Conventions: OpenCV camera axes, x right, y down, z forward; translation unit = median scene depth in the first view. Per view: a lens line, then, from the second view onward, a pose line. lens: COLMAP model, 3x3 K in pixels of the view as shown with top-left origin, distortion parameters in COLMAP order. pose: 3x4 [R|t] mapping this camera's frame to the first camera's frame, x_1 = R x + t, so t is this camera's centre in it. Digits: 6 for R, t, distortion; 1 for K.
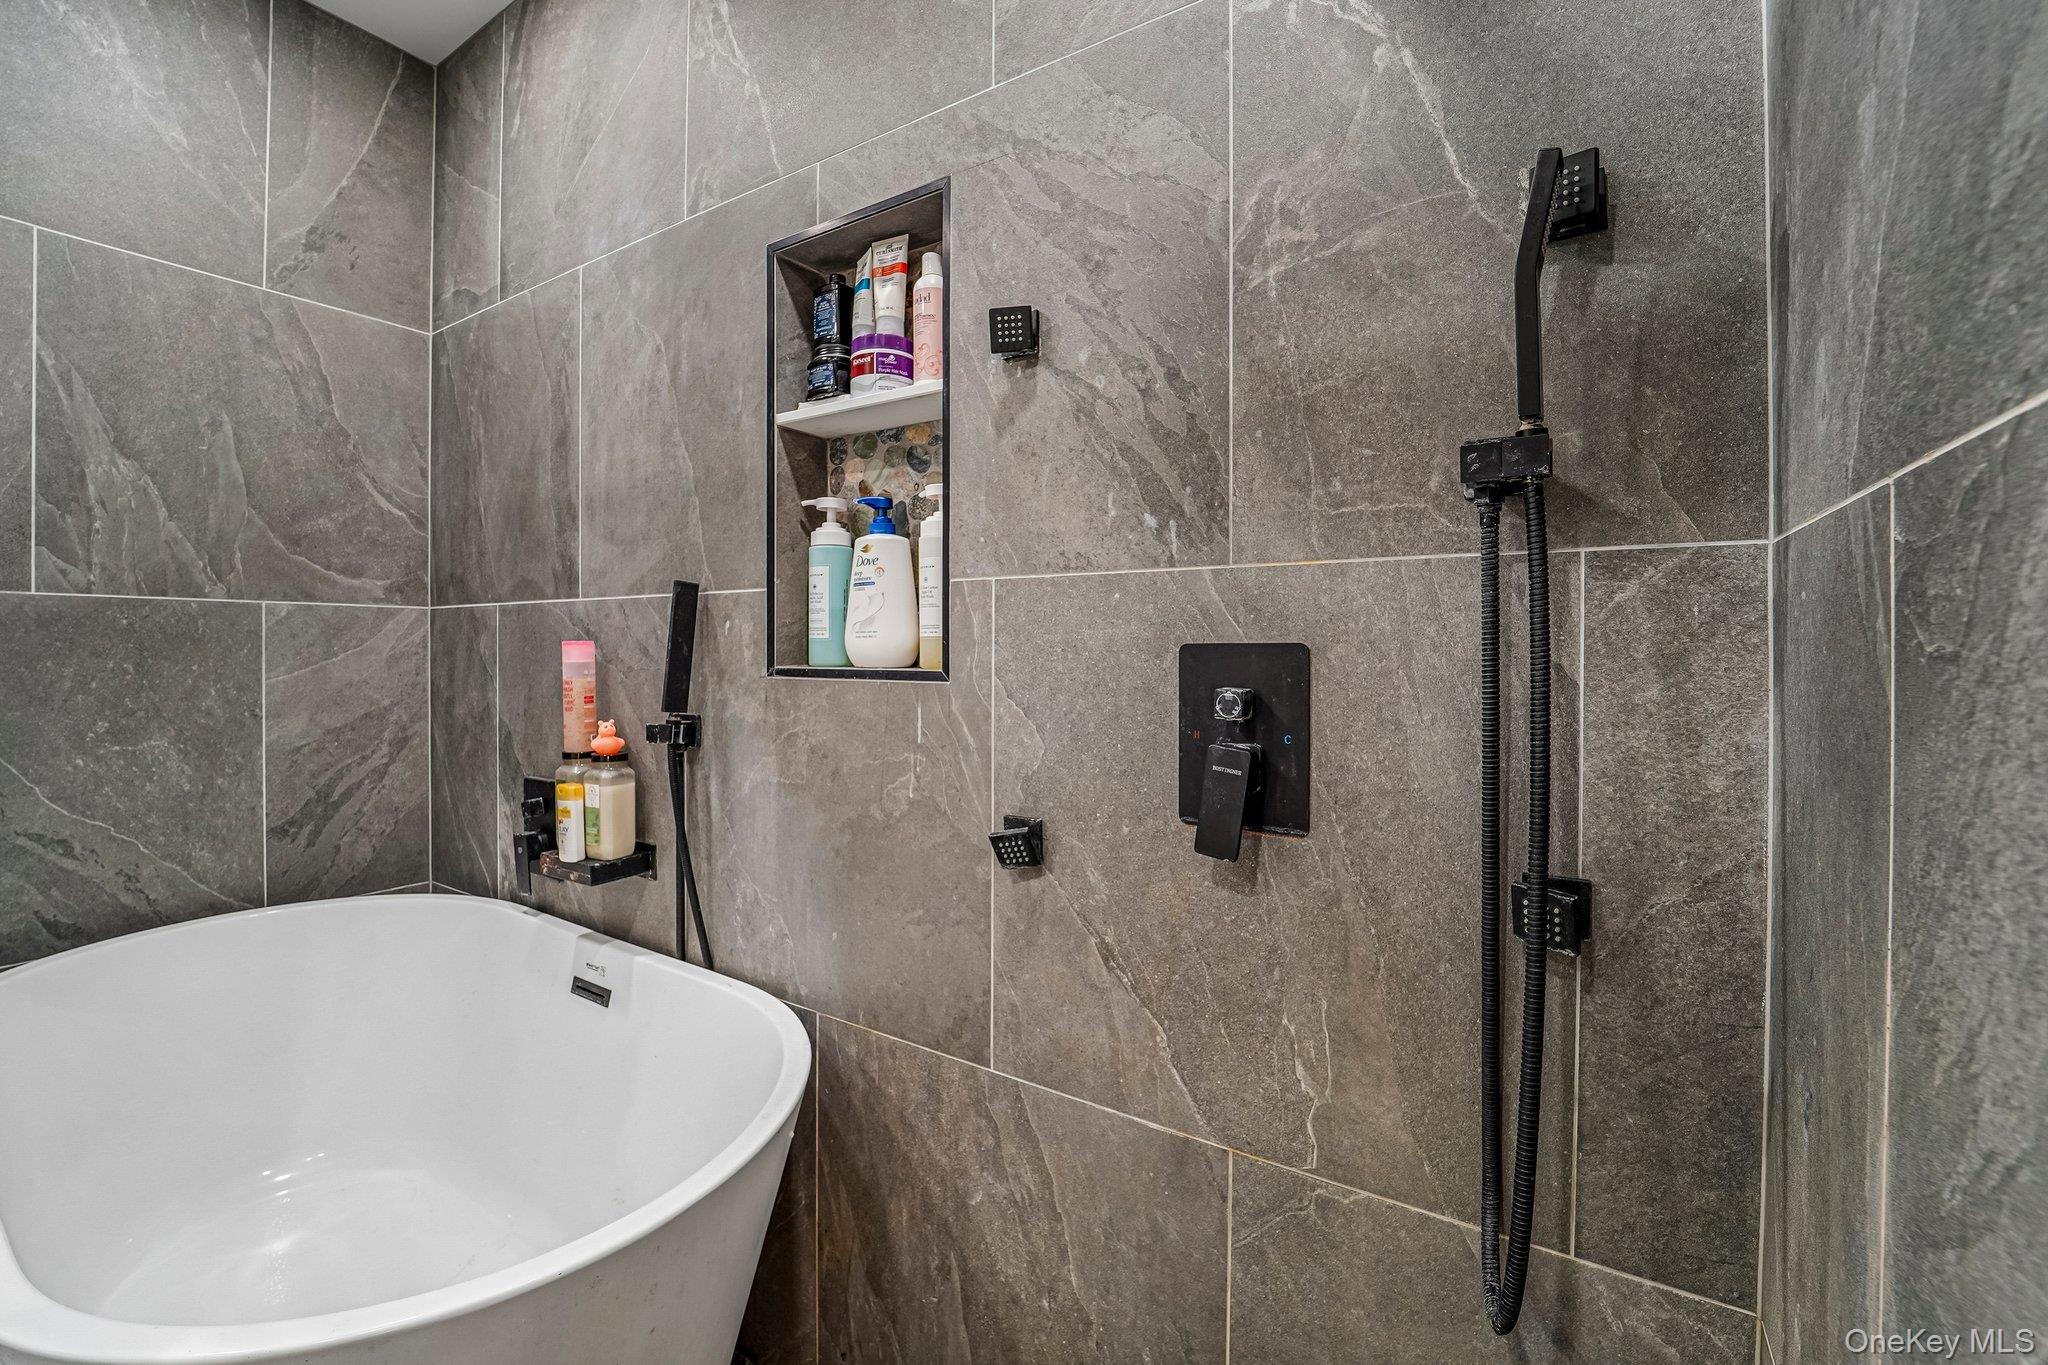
lens RADIAL K [[862.7, 0, 987.2], [0, 862.7, 680.0], [0, 0, 1]] dist [-0.023551, 0.003432]
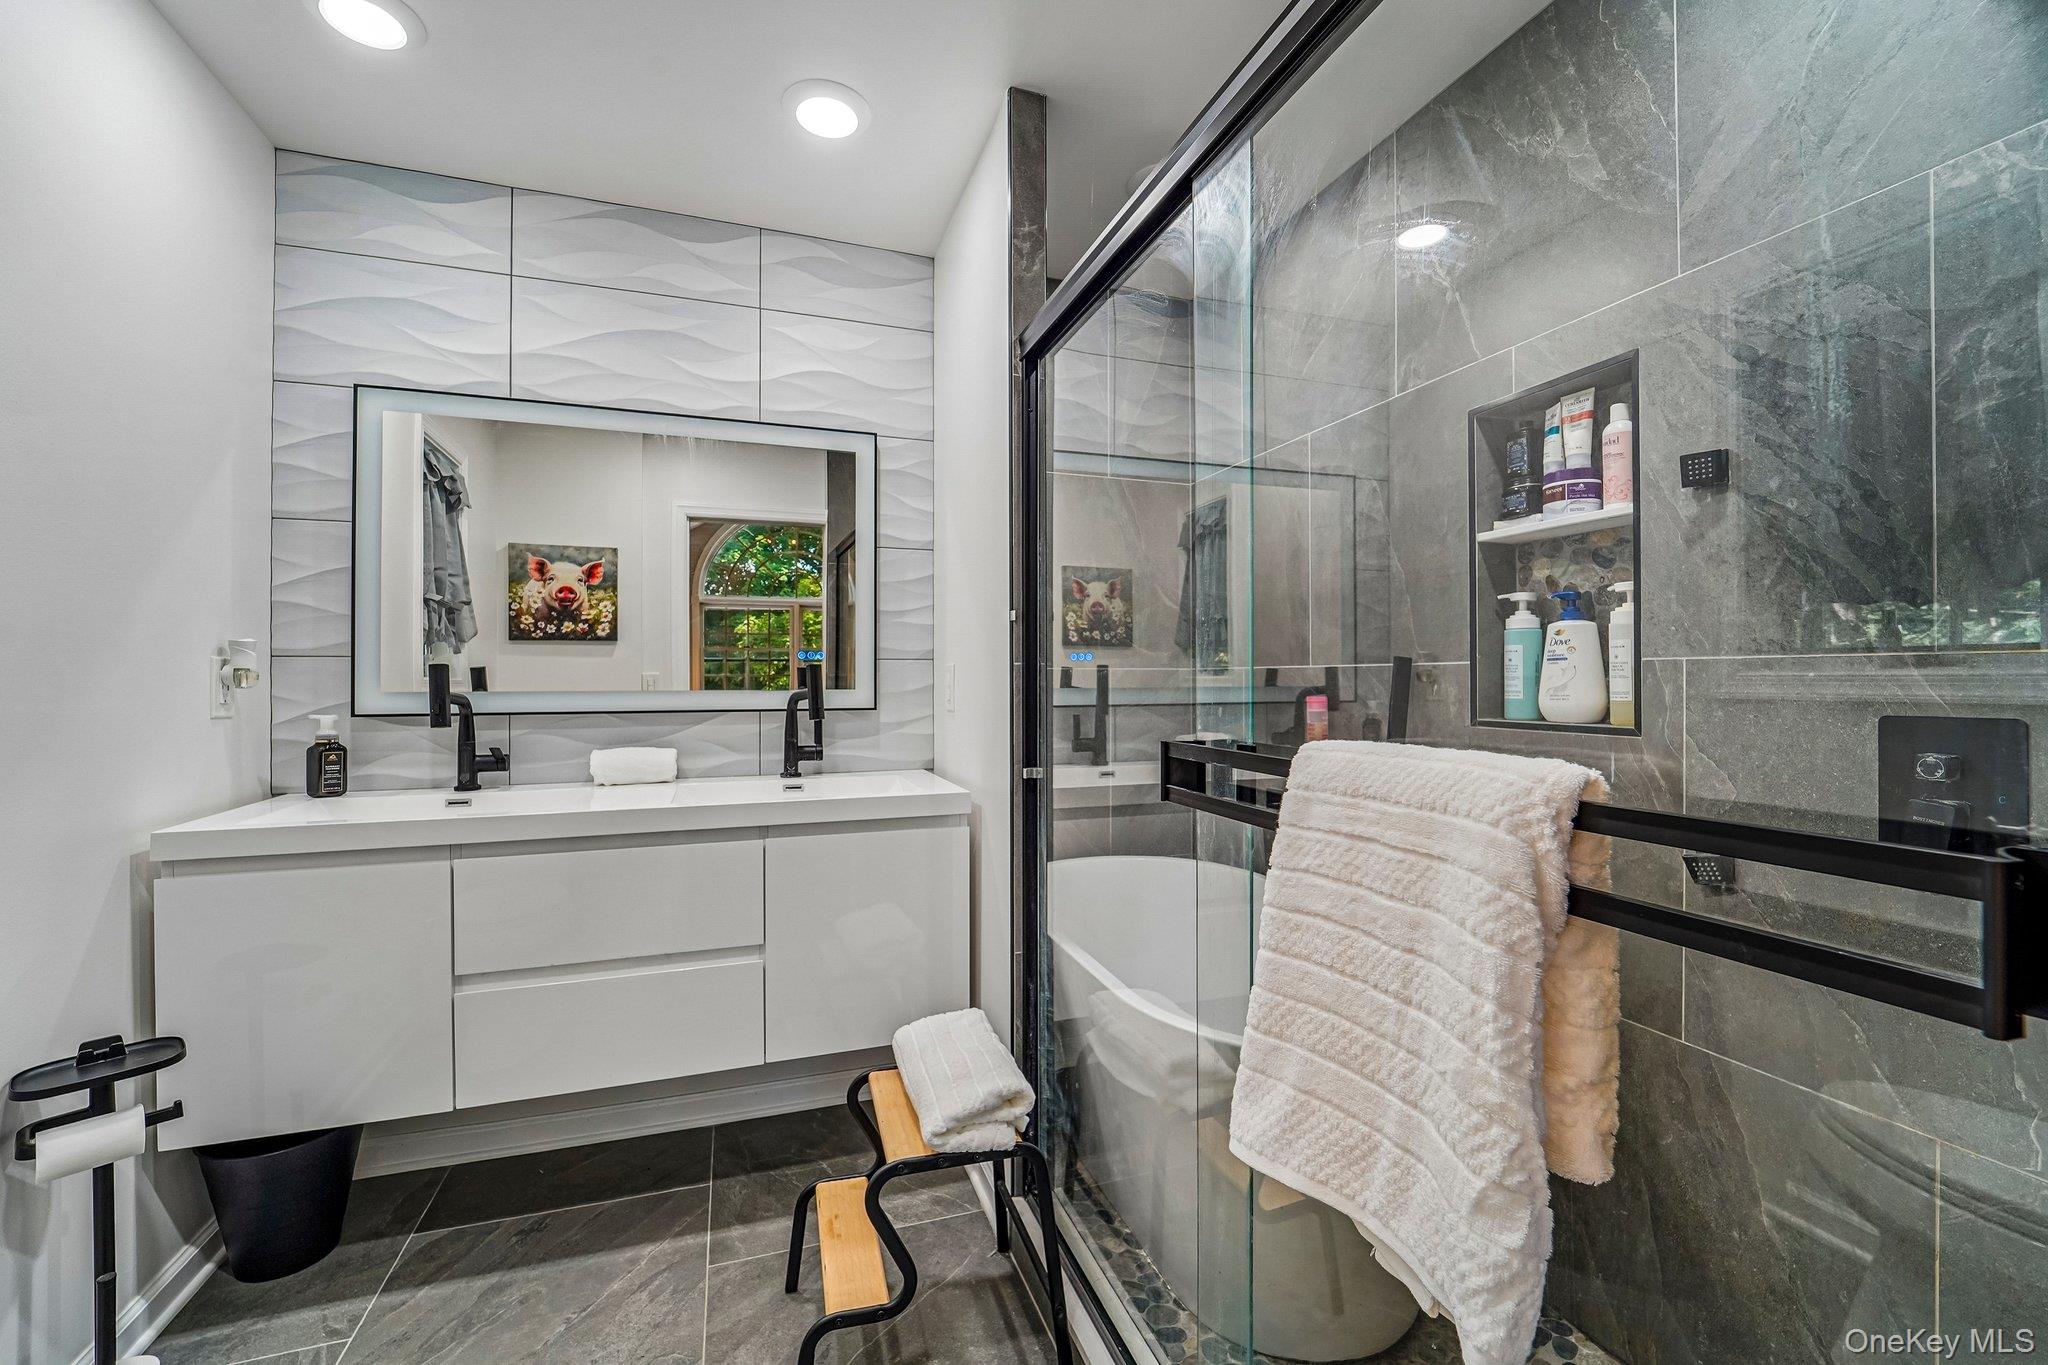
lens RADIAL K [[862.7, 0, 987.2], [0, 862.7, 680.0], [0, 0, 1]] dist [-0.023551, 0.003432]
pose [[0.800797, -0.001663, -0.598933, -0.065747], [-0.018880, 0.999429, -0.028018, -0.030178], [0.598638, 0.033744, 0.800309, -0.638491]]
